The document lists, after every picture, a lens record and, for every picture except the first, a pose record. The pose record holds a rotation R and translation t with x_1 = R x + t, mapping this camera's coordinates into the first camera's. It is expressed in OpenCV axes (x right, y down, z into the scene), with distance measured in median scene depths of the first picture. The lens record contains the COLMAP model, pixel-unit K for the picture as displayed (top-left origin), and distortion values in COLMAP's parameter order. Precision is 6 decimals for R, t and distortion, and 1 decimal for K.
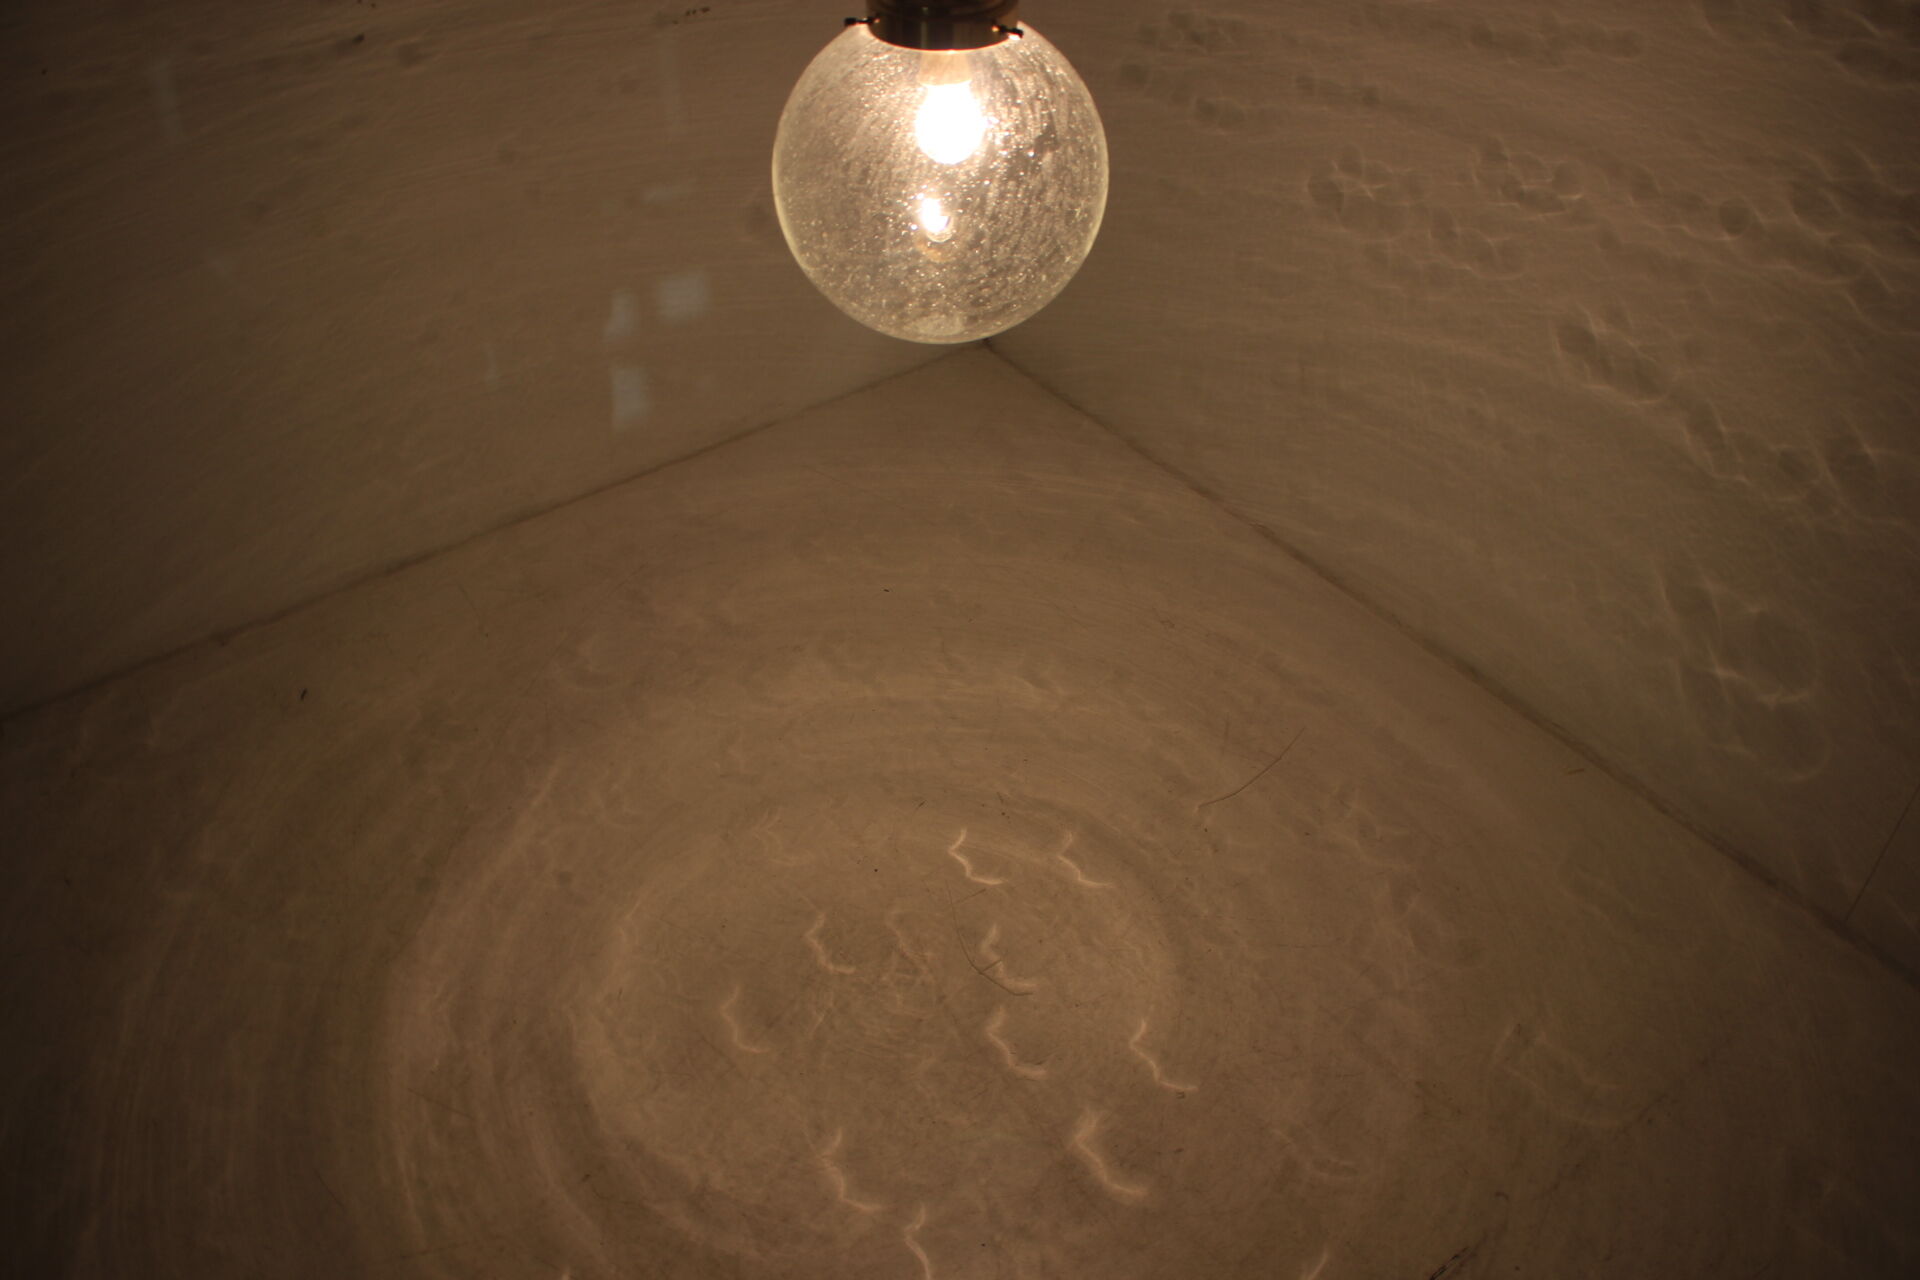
lens RADIAL K [[983.8, 0, 958.0], [0, 983.8, 638.4], [0, 0, 1]] dist [-0.057617, 0.018131]
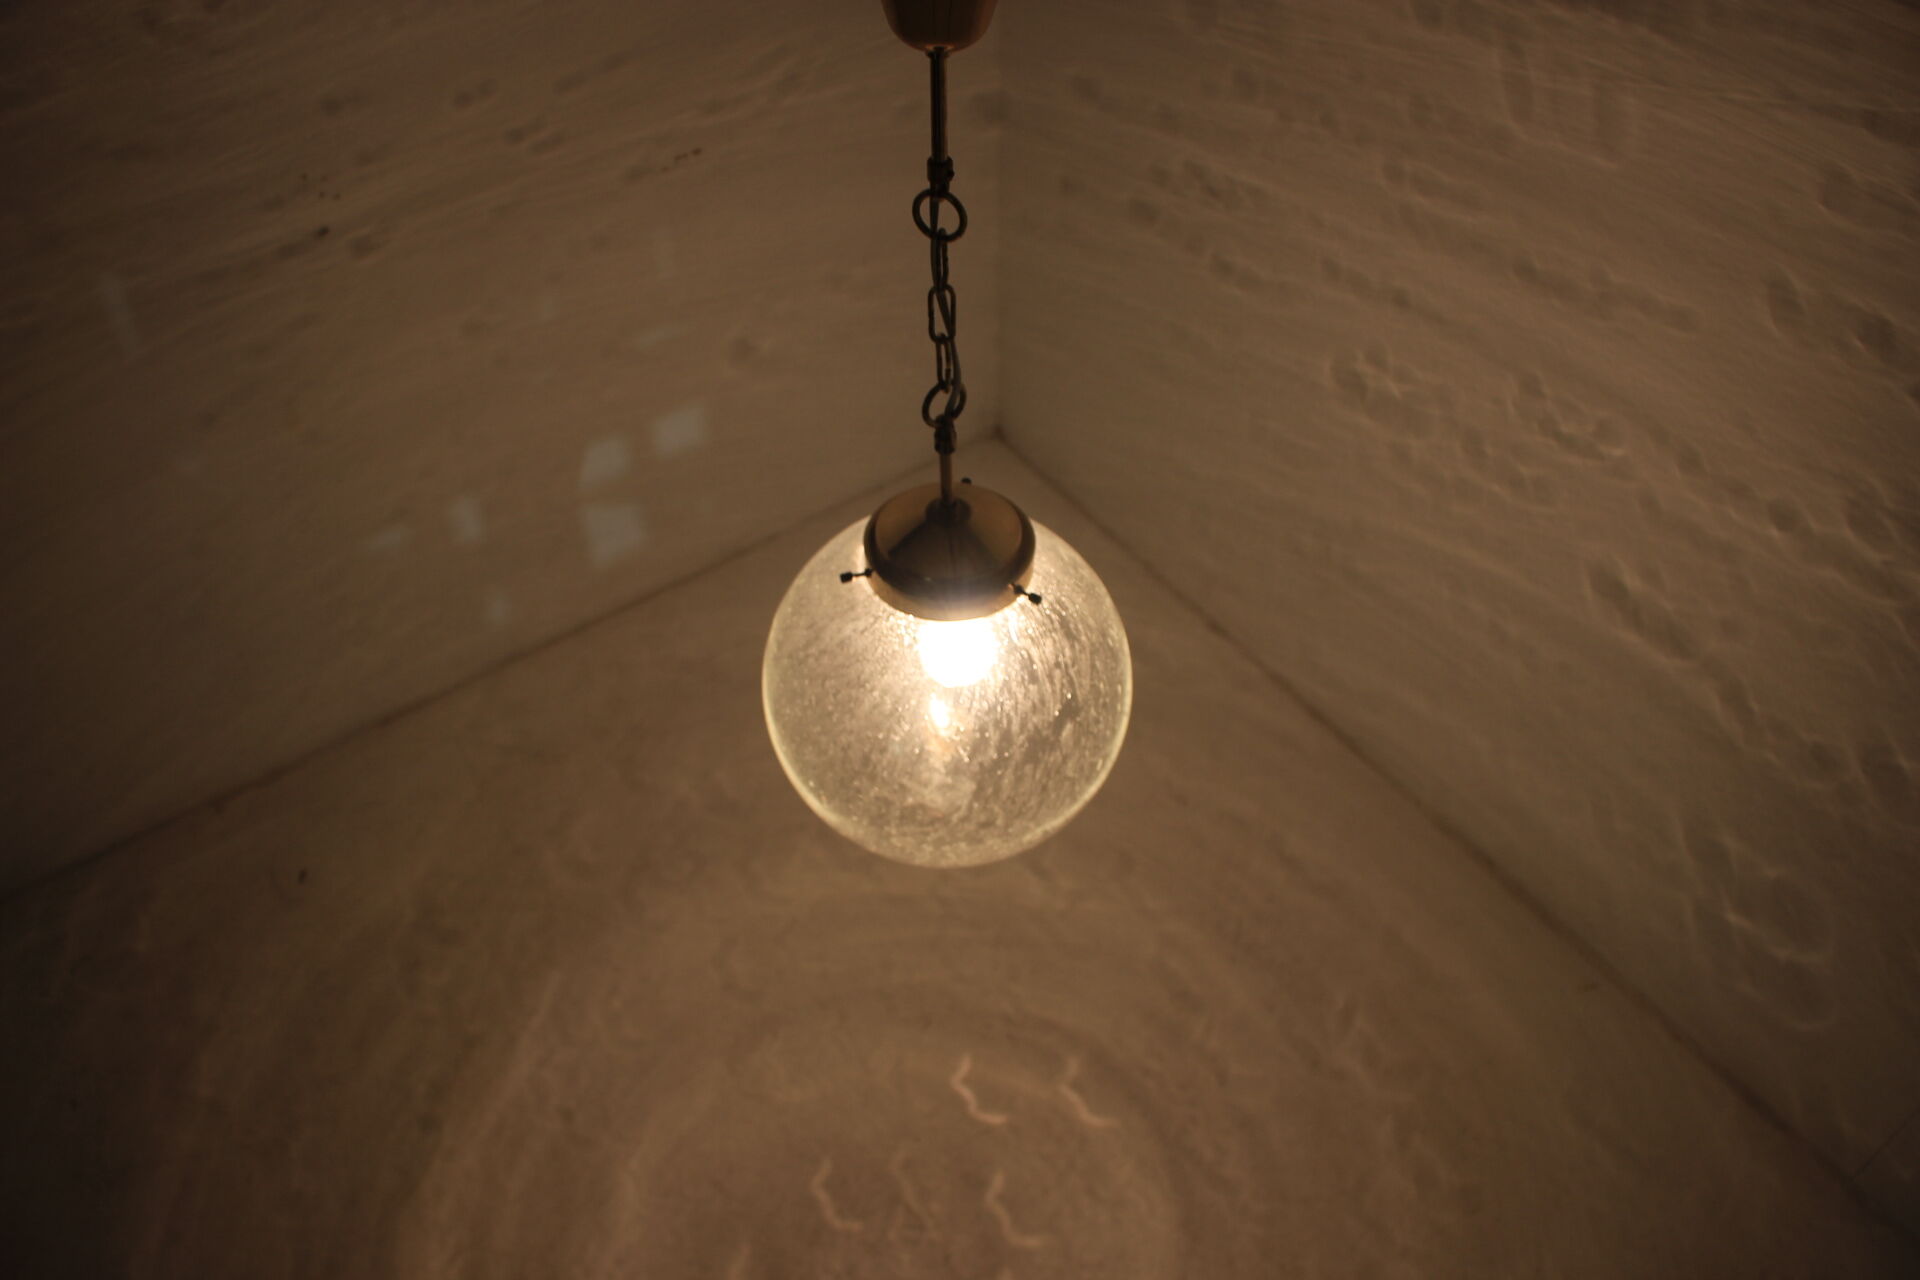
lens RADIAL K [[995.6, 0, 961.7], [0, 995.6, 702.7], [0, 0, 1]] dist [-0.066506, 0.020285]
pose [[0.999936, -0.007347, 0.008566, -0.006790], [0.006620, 0.996615, 0.081945, -0.277987], [-0.009139, -0.081883, 0.996600, 0.036427]]
